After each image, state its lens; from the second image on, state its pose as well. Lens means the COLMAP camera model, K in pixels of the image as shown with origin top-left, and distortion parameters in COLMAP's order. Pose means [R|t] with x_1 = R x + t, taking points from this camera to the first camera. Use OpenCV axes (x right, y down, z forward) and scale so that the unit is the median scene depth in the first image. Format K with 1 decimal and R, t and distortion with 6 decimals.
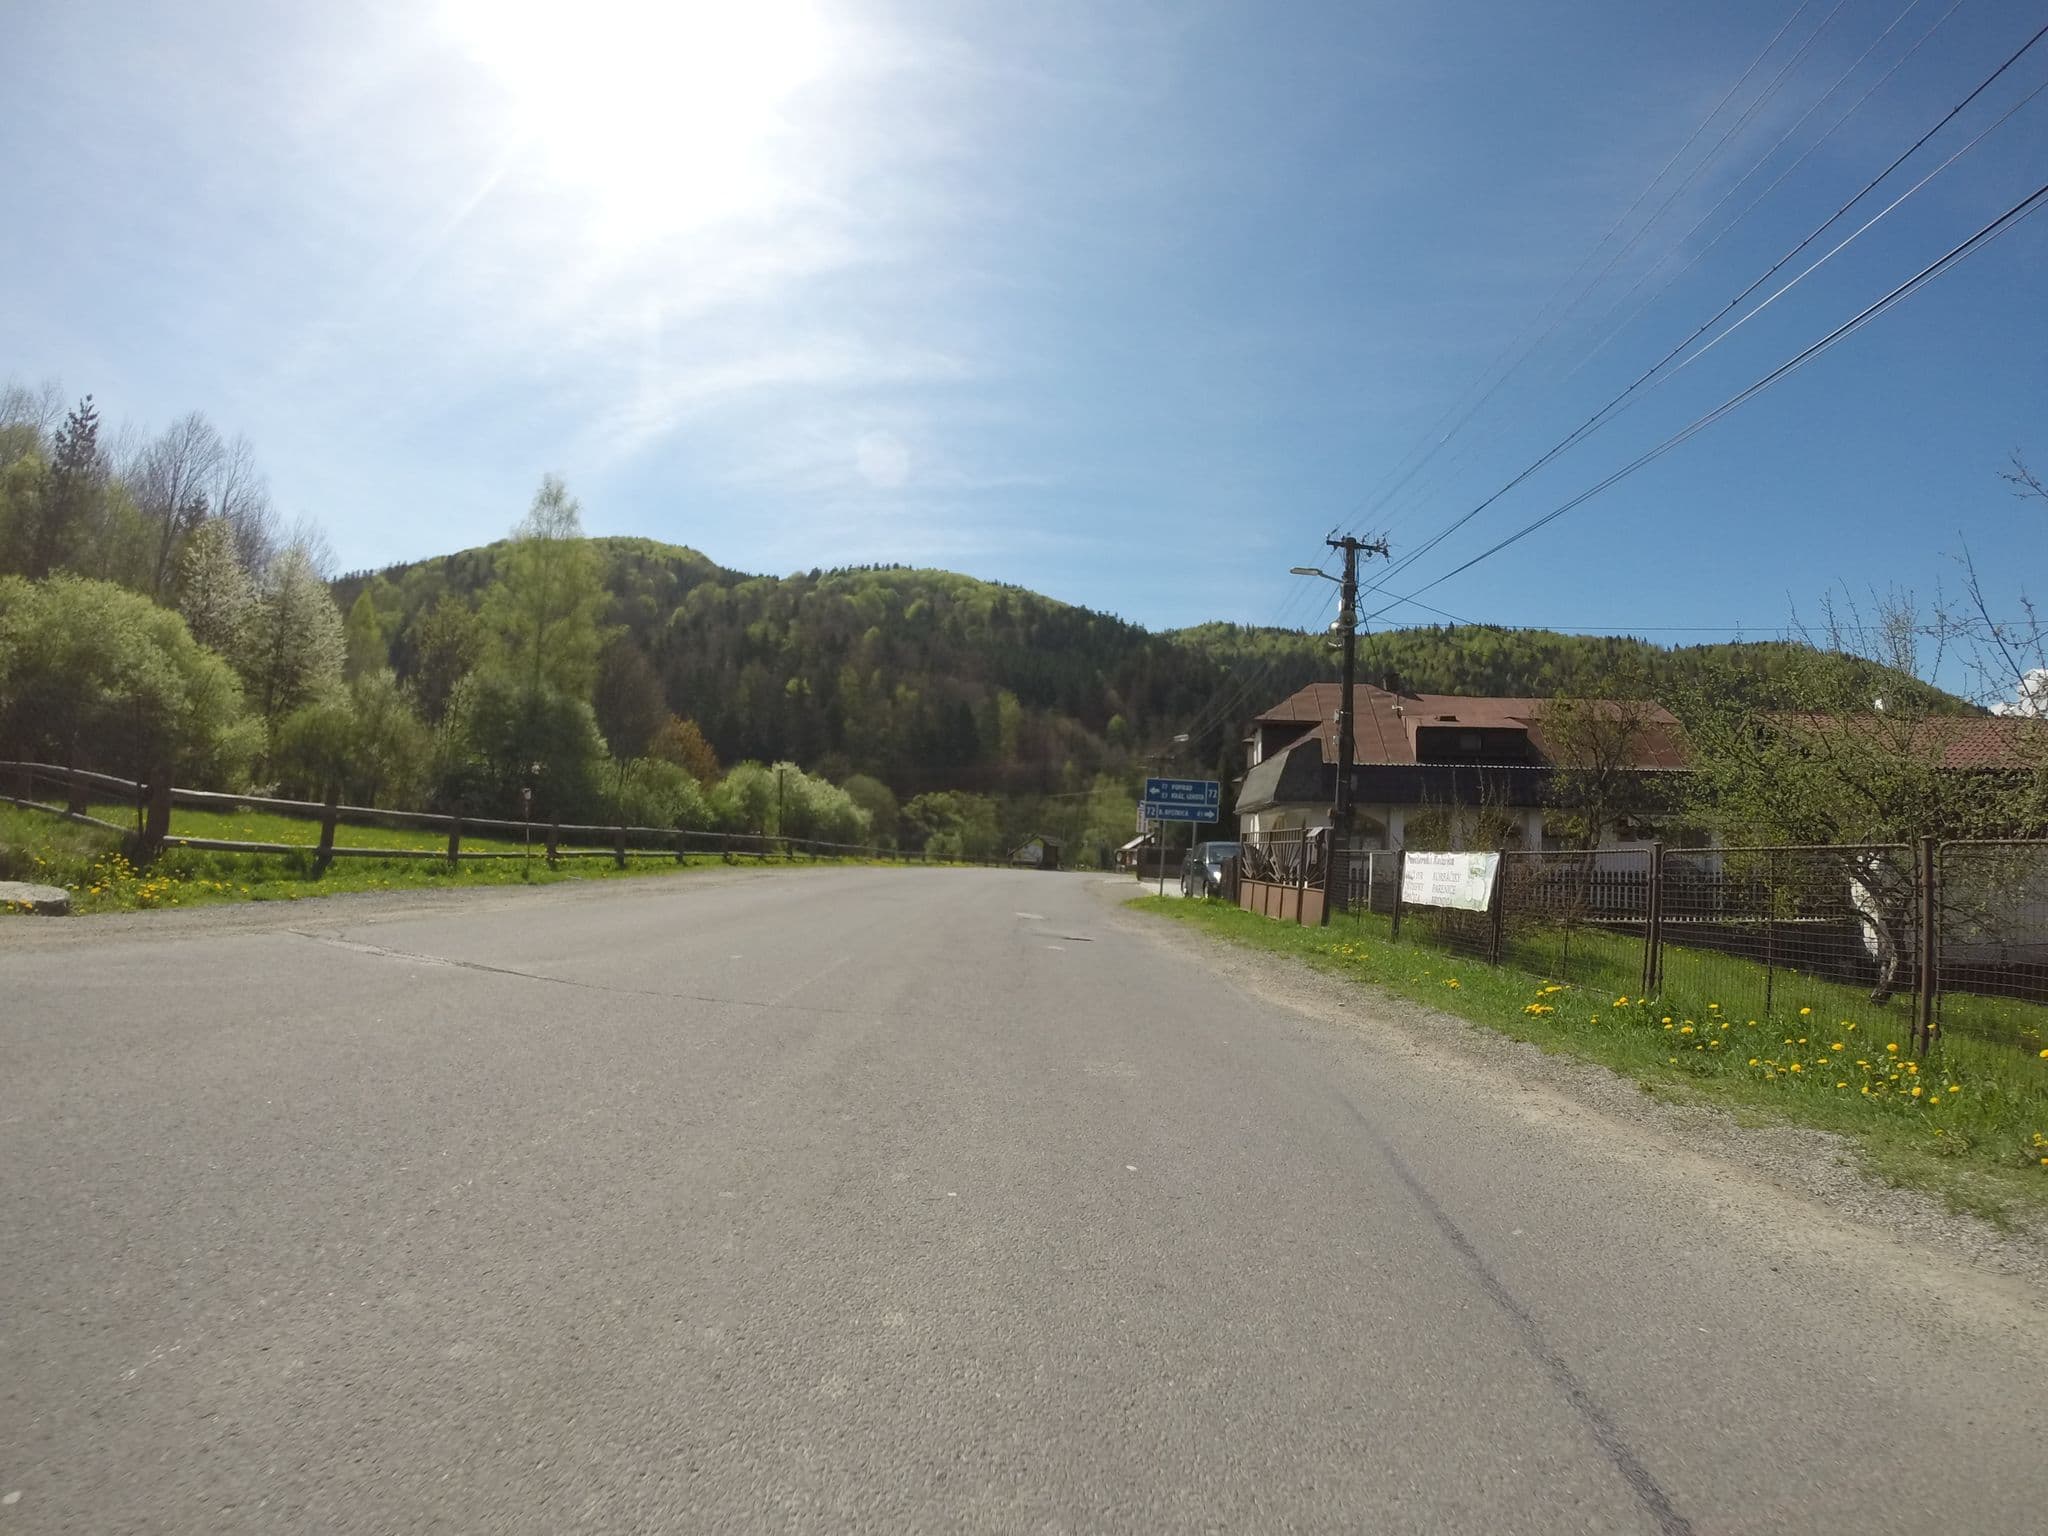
lens RADIAL K [[954.7, 0, 1024.0], [0, 954.7, 768.0], [0, 0, 1]] dist [-0.259221, 0.075521]
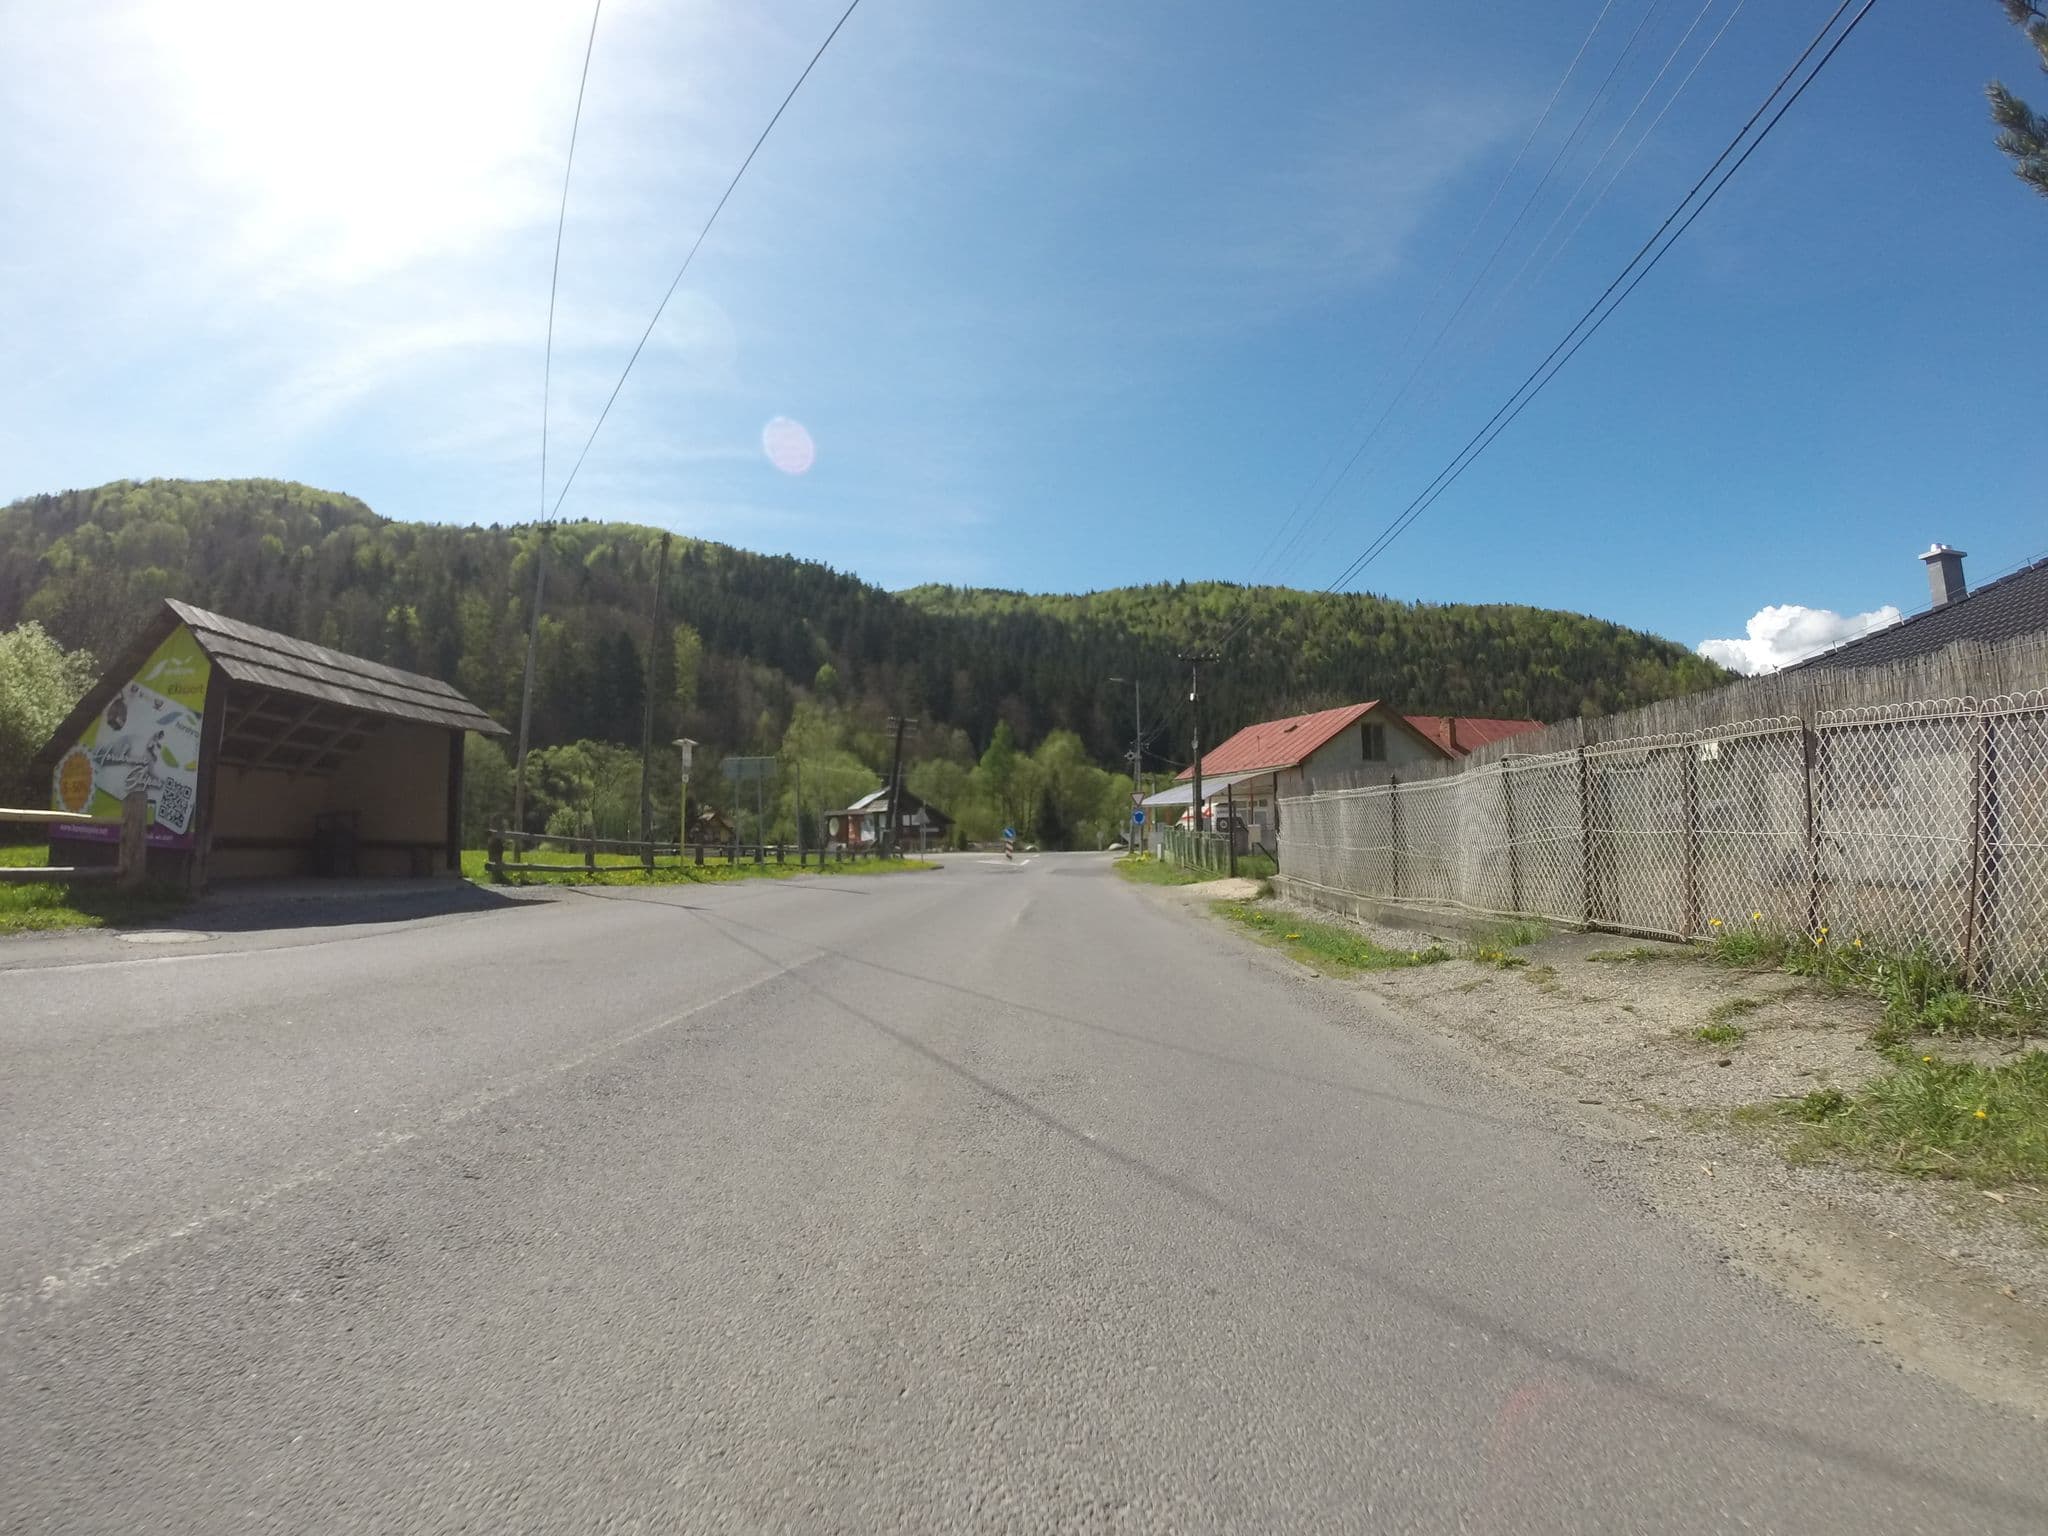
lens RADIAL K [[954.7, 0, 1024.0], [0, 954.7, 768.0], [0, 0, 1]] dist [-0.259221, 0.075521]
pose [[0.954814, -0.031788, 0.295500, 0.011709], [0.024513, 0.999299, 0.028294, 0.011518], [-0.296192, -0.019772, 0.954924, 0.113359]]
